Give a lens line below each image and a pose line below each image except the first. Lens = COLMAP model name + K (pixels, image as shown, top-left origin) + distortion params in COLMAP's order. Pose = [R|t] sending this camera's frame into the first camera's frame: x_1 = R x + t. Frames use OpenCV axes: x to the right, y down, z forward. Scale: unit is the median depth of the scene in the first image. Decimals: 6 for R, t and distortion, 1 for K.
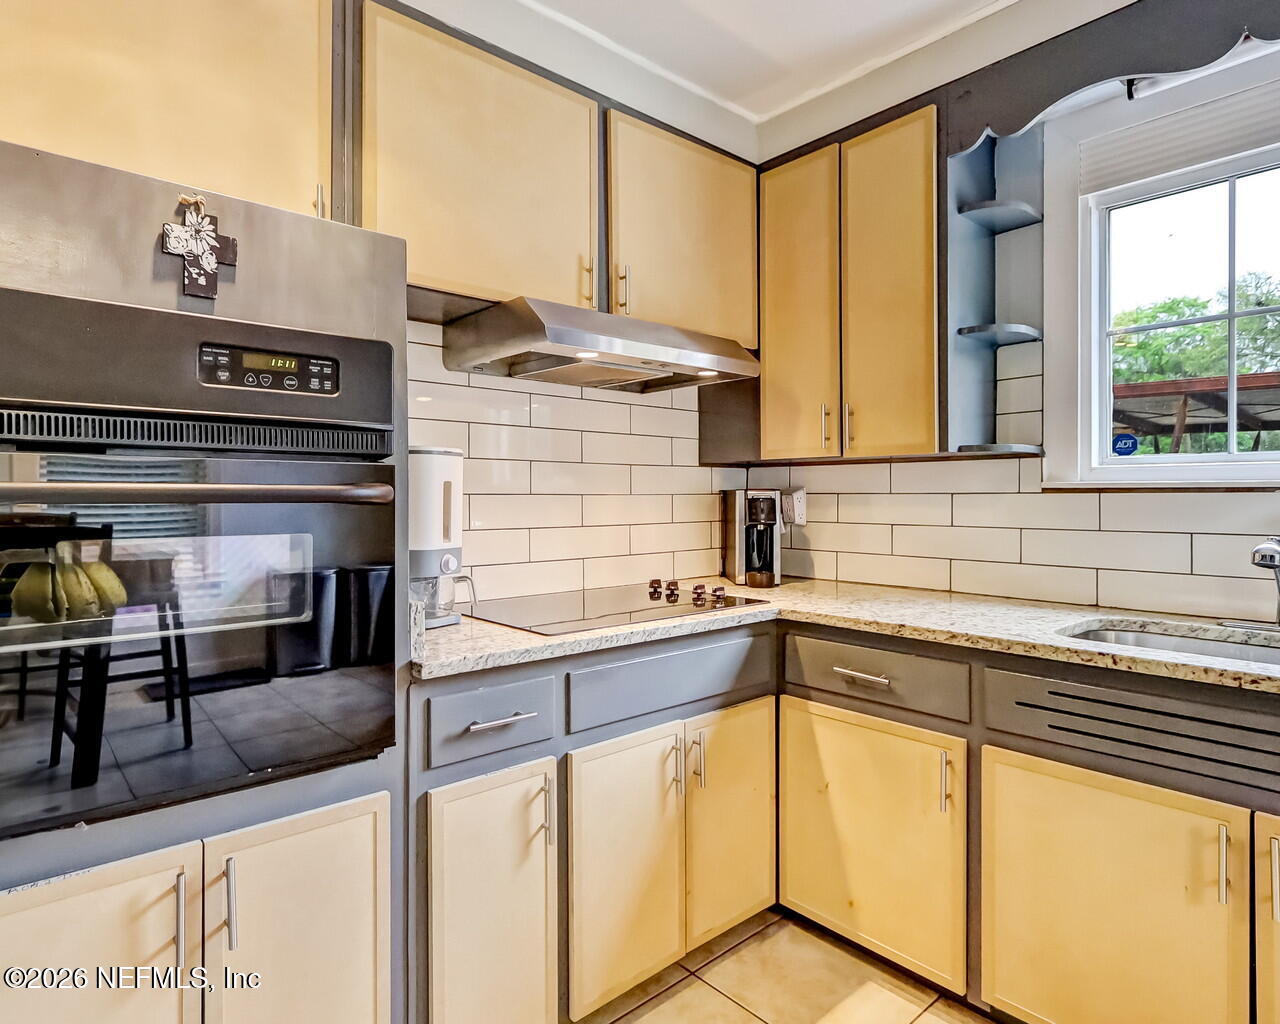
lens RADIAL K [[709.1, 0, 639.5], [0, 709.1, 506.9], [0, 0, 1]] dist [0.000724, 0.002277]
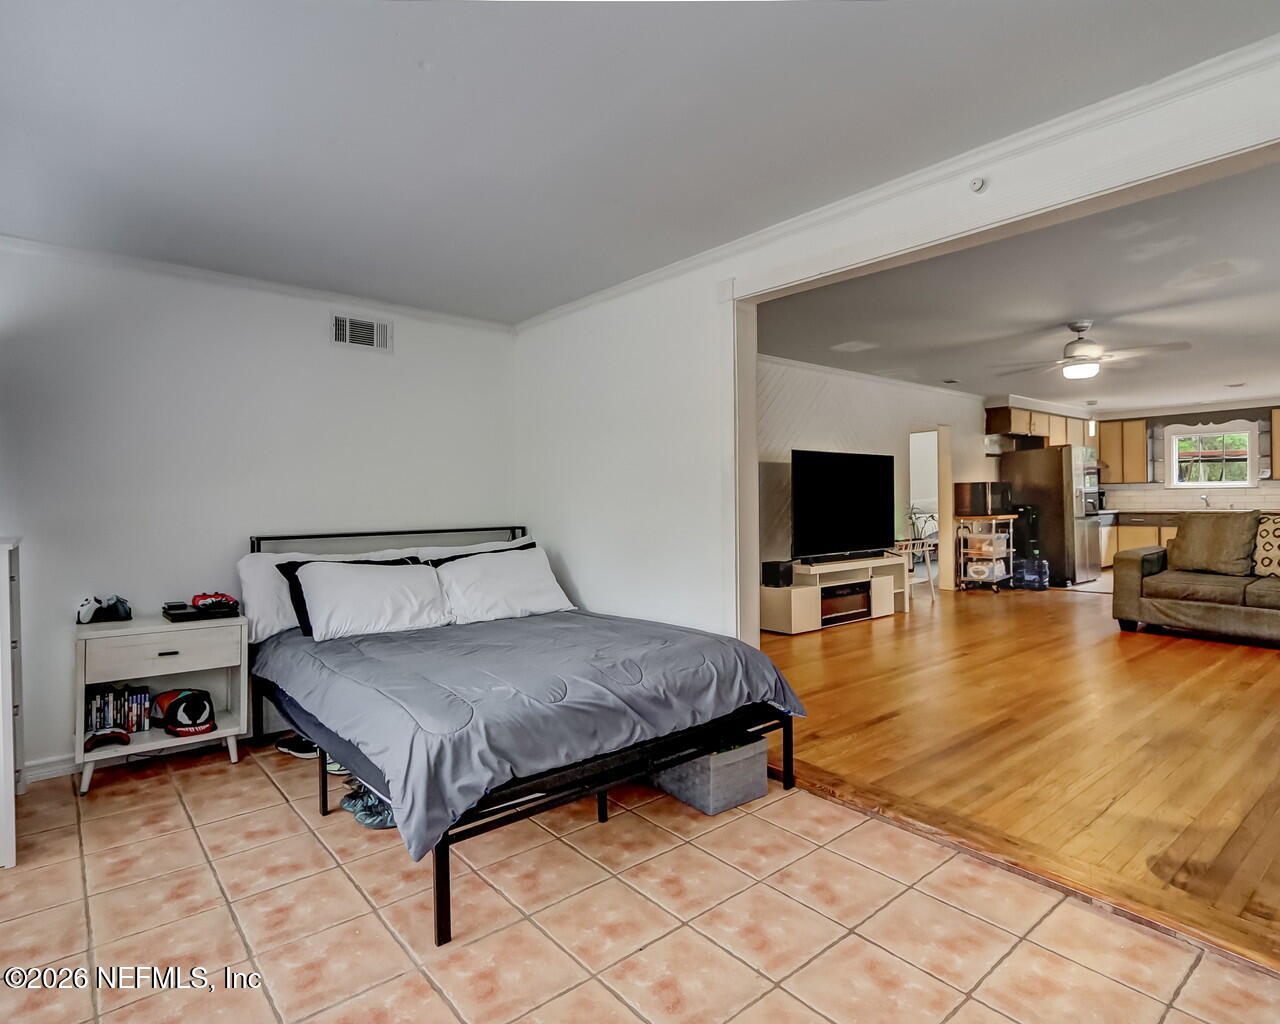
lens RADIAL K [[709.1, 0, 633.2], [0, 709.1, 503.2], [0, 0, 1]] dist [0.000724, 0.002277]
pose [[0.999672, -0.011405, -0.022948, -3.801603], [0.011307, 0.999926, -0.004386, 0.070110], [0.022996, 0.004125, 0.999727, -5.093977]]
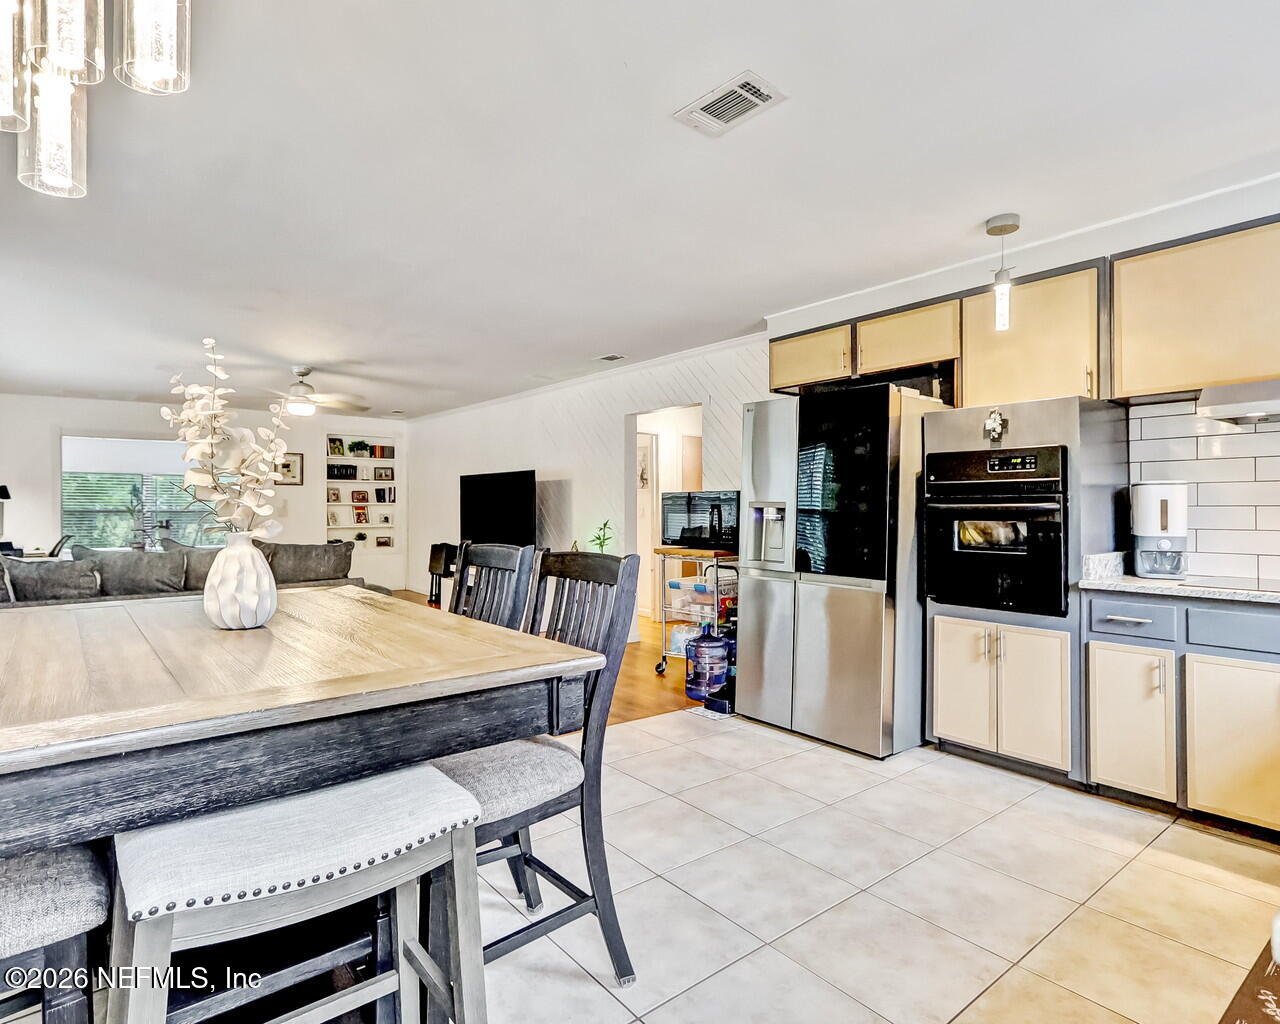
lens RADIAL K [[709.1, 0, 621.1], [0, 709.1, 505.8], [0, 0, 1]] dist [0.000724, 0.002277]
pose [[-0.053785, -0.002804, -0.998549, 1.473758], [-0.006216, 0.999978, -0.002473, -0.005004], [0.998533, 0.006074, -0.053802, -0.249770]]
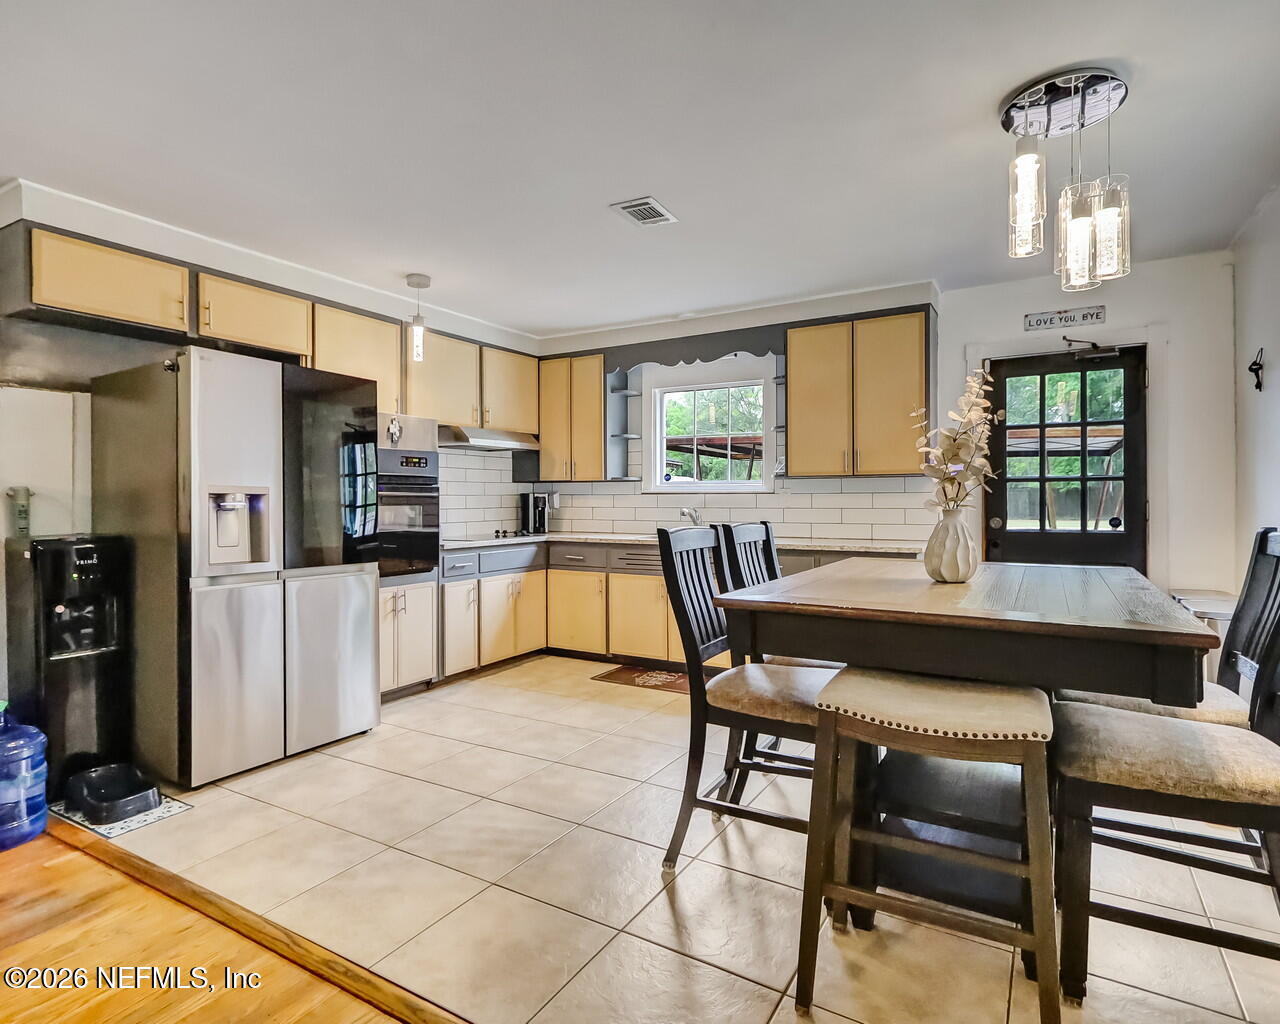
lens RADIAL K [[709.1, 0, 643.4], [0, 709.1, 499.1], [0, 0, 1]] dist [0.000724, 0.002277]
pose [[0.946057, -0.000182, 0.324000, -0.359256], [0.003070, 0.999960, -0.008403, 0.022929], [-0.323986, 0.008944, 0.946020, -1.811911]]
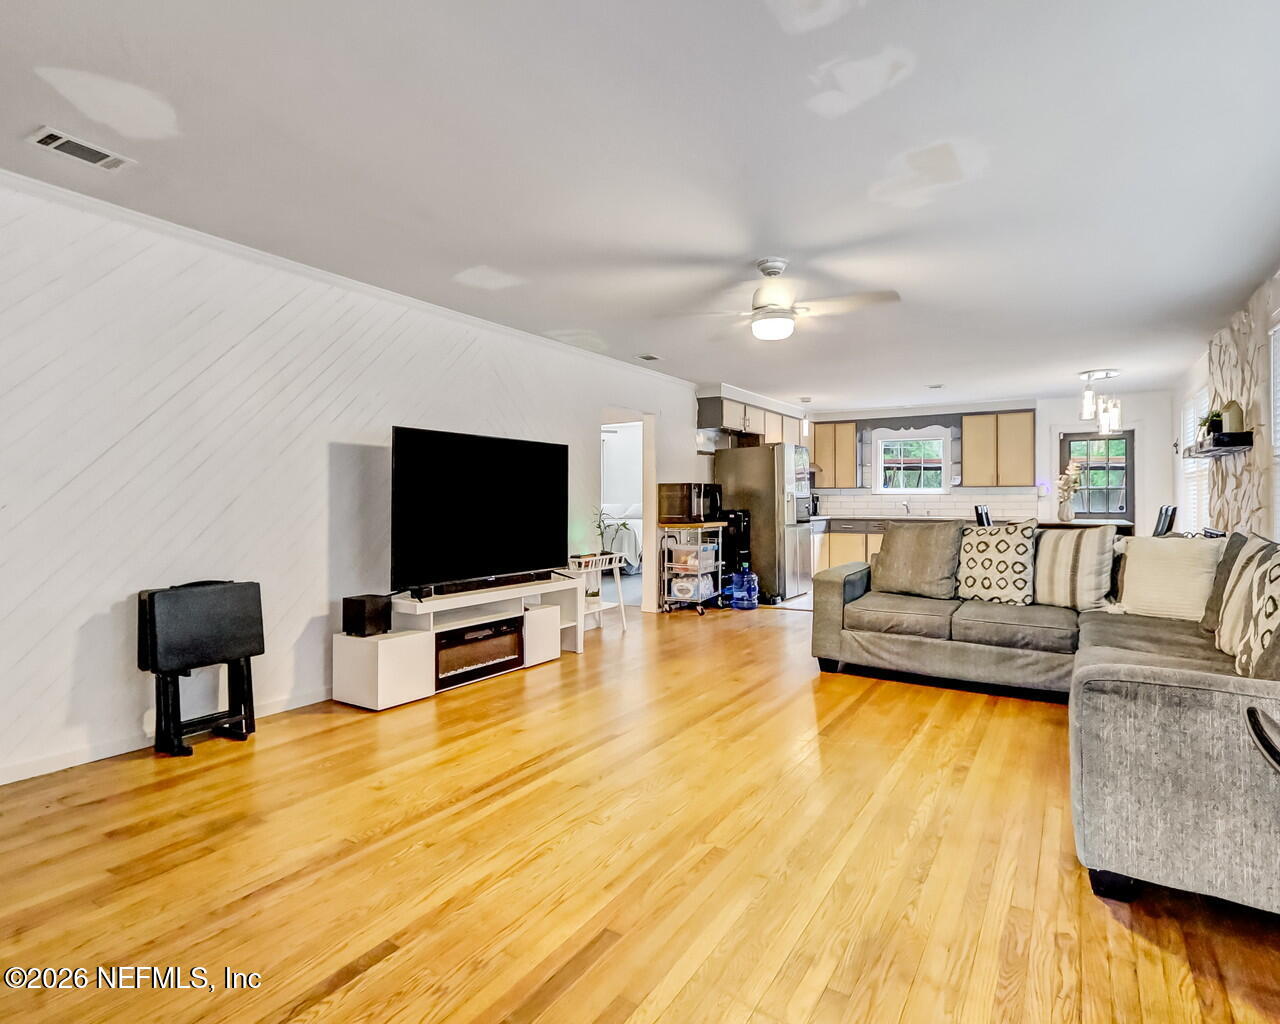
lens RADIAL K [[709.1, 0, 643.1], [0, 709.1, 503.4], [0, 0, 1]] dist [0.000724, 0.002277]
pose [[0.953817, -0.001241, 0.300386, -2.967247], [0.002431, 0.999991, -0.003588, 0.063461], [-0.300379, 0.004152, 0.953811, -3.957128]]
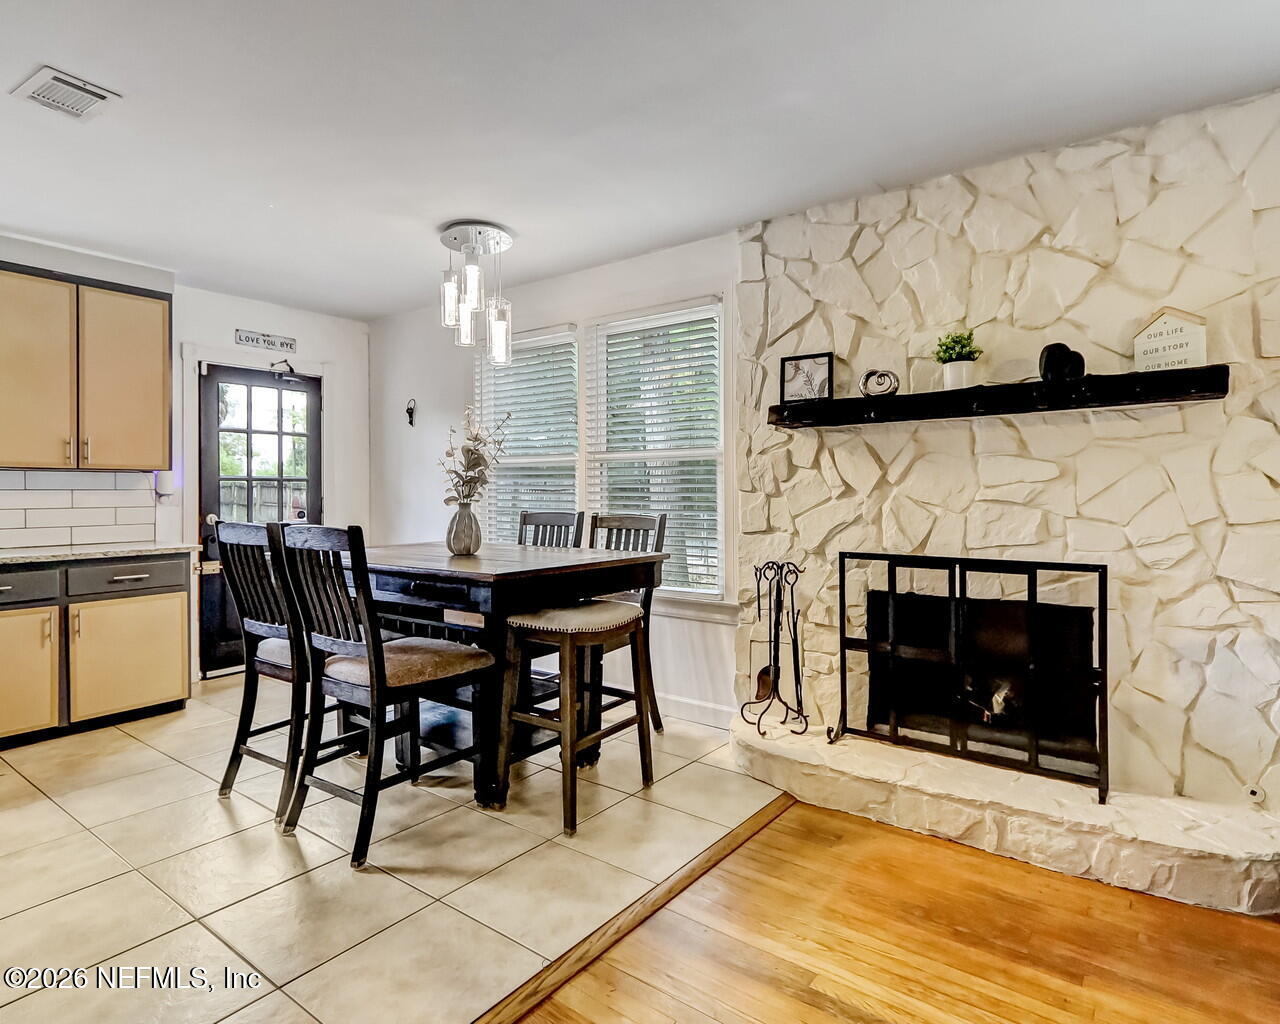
lens RADIAL K [[709.1, 0, 628.8], [0, 709.1, 499.1], [0, 0, 1]] dist [0.000724, 0.002277]
pose [[-0.213196, -0.005070, 0.976996, -1.237161], [0.011461, 0.999905, 0.007690, 0.013584], [-0.976942, 0.012837, -0.213117, -0.840760]]
